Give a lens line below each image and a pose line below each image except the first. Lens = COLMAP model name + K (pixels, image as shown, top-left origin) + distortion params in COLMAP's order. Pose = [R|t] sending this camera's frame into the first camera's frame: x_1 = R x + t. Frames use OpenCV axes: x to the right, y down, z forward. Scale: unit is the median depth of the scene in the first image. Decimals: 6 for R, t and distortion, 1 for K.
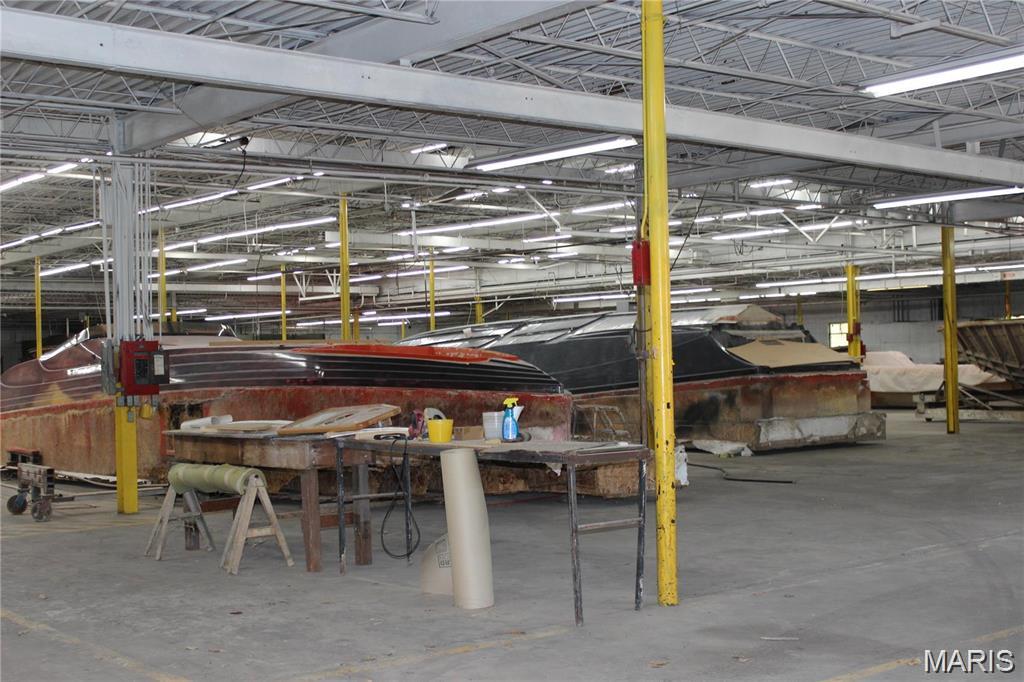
lens RADIAL K [[1366.8, 0, 508.0], [0, 1366.8, 357.3], [0, 0, 1]] dist [-0.057618, 0.093885]
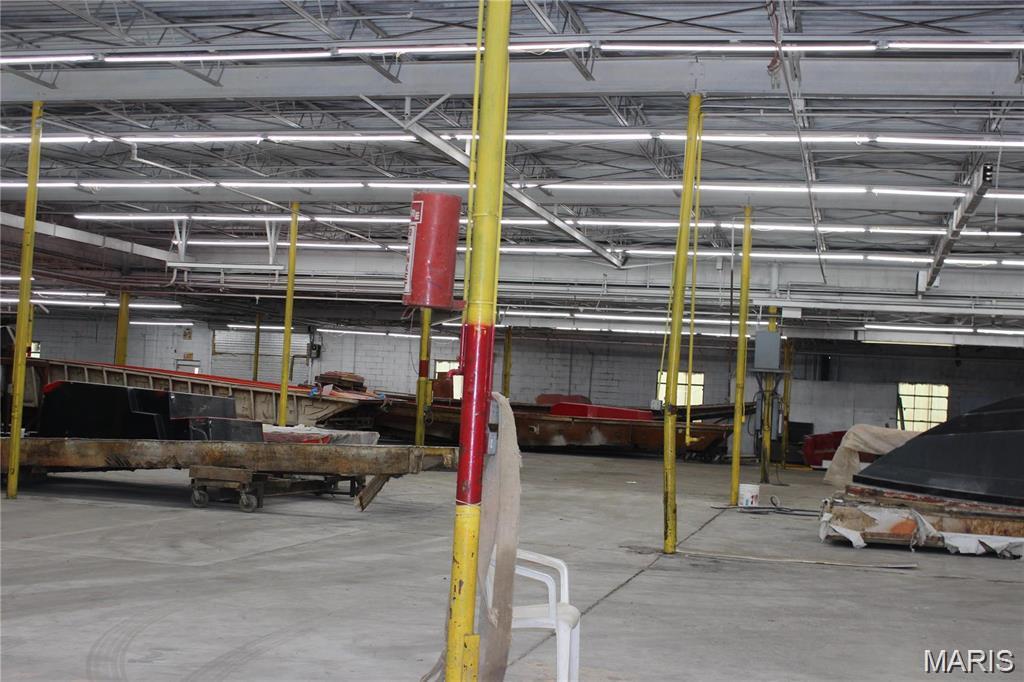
lens RADIAL K [[1366.8, 0, 508.0], [0, 1366.8, 357.3], [0, 0, 1]] dist [-0.057618, 0.093885]
pose [[0.799301, 0.087108, 0.594584, -0.594502], [-0.075151, 0.996160, -0.044913, 0.020417], [-0.596213, -0.008784, 0.802778, 0.682141]]
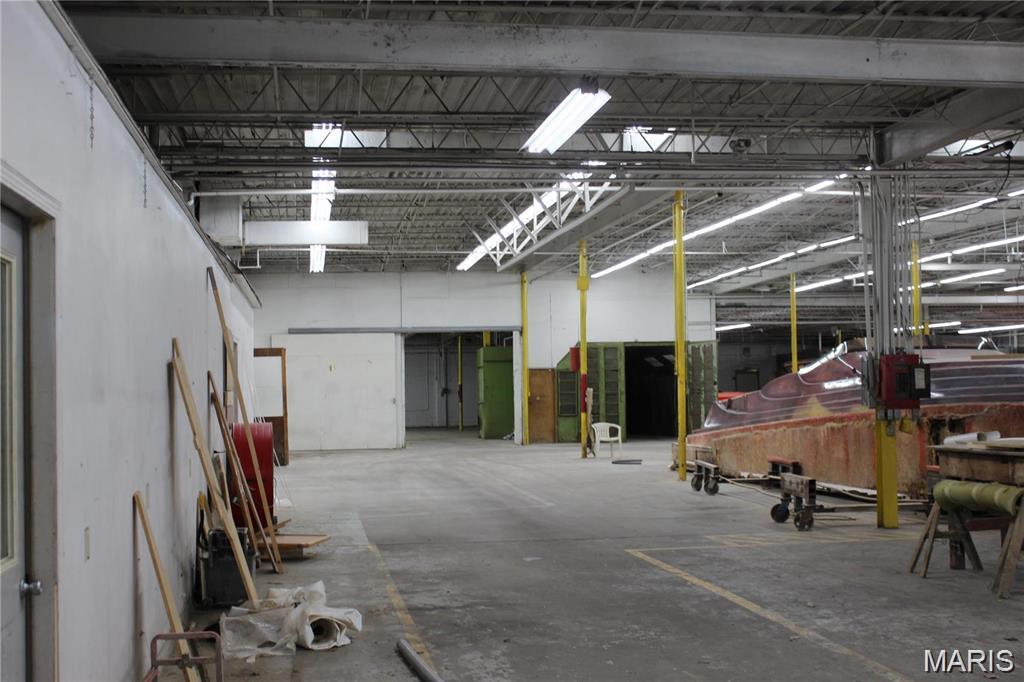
lens RADIAL K [[1366.8, 0, 508.0], [0, 1366.8, 357.3], [0, 0, 1]] dist [-0.057618, 0.093885]
pose [[0.859500, -0.002494, -0.511130, -0.006965], [-0.002672, 0.999952, -0.009373, 0.000114], [0.511129, 0.009422, 0.859452, 0.000455]]
